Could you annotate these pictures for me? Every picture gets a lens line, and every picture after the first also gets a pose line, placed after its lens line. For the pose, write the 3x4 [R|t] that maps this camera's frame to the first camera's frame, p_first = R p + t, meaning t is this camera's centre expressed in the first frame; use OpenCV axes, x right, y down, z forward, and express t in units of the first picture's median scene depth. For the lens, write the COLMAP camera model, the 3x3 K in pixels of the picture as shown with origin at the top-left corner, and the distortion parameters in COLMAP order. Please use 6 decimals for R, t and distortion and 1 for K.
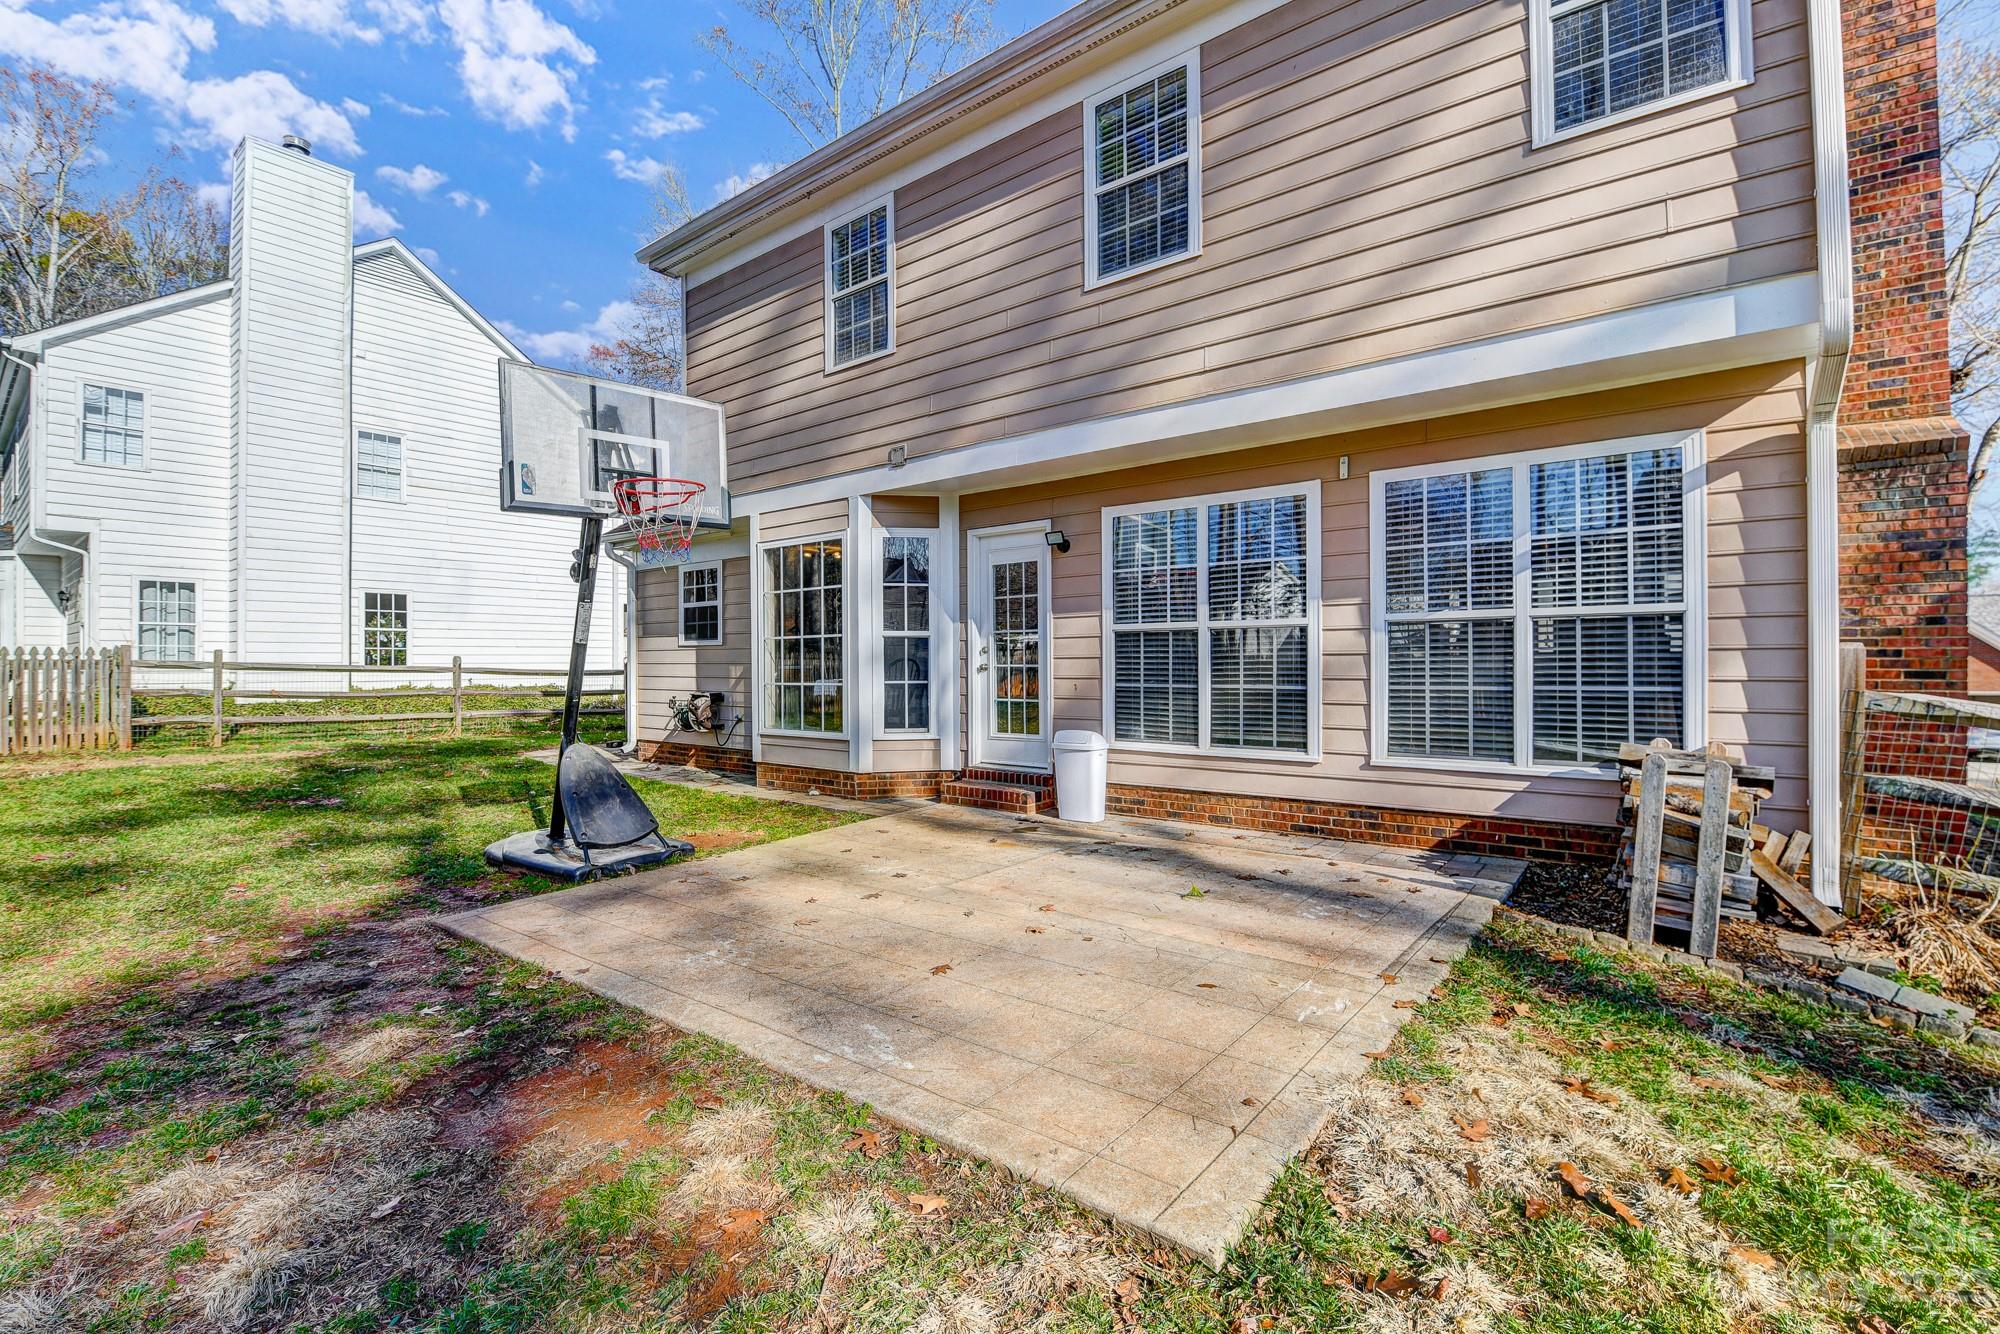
lens RADIAL K [[868.7, 0, 997.1], [0, 868.7, 663.3], [0, 0, 1]] dist [-0.000007, -0.010825]
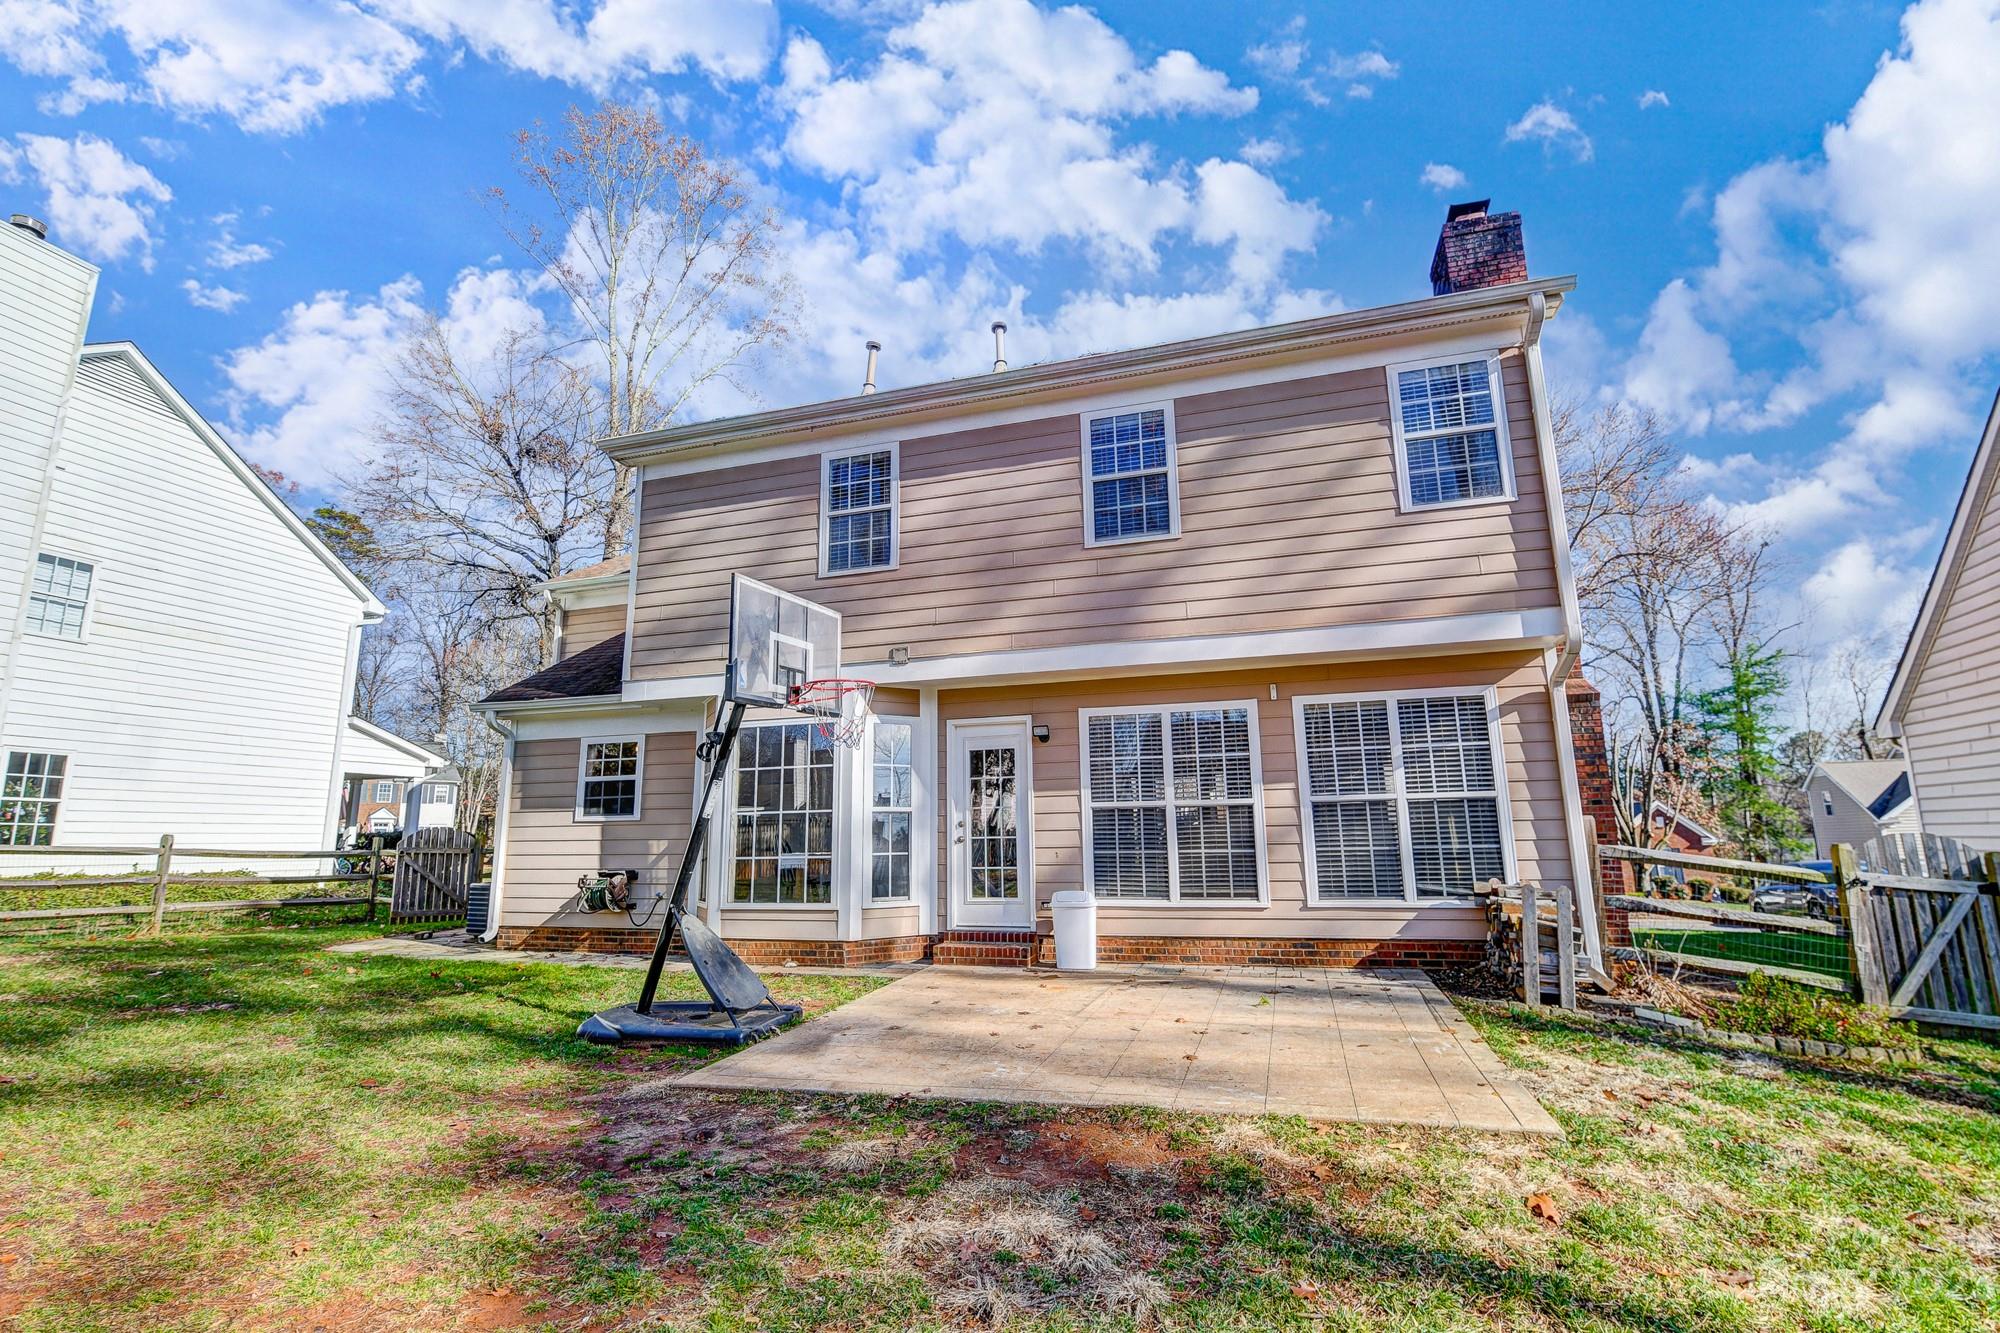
lens RADIAL K [[877.8, 0, 1013.8], [0, 877.8, 667.5], [0, 0, 1]] dist [-0.002104, -0.008164]
pose [[0.933022, 0.059418, 0.354880, -0.490696], [0.010143, 0.981536, -0.191006, 0.005116], [-0.359676, 0.181813, 0.915192, -0.161855]]
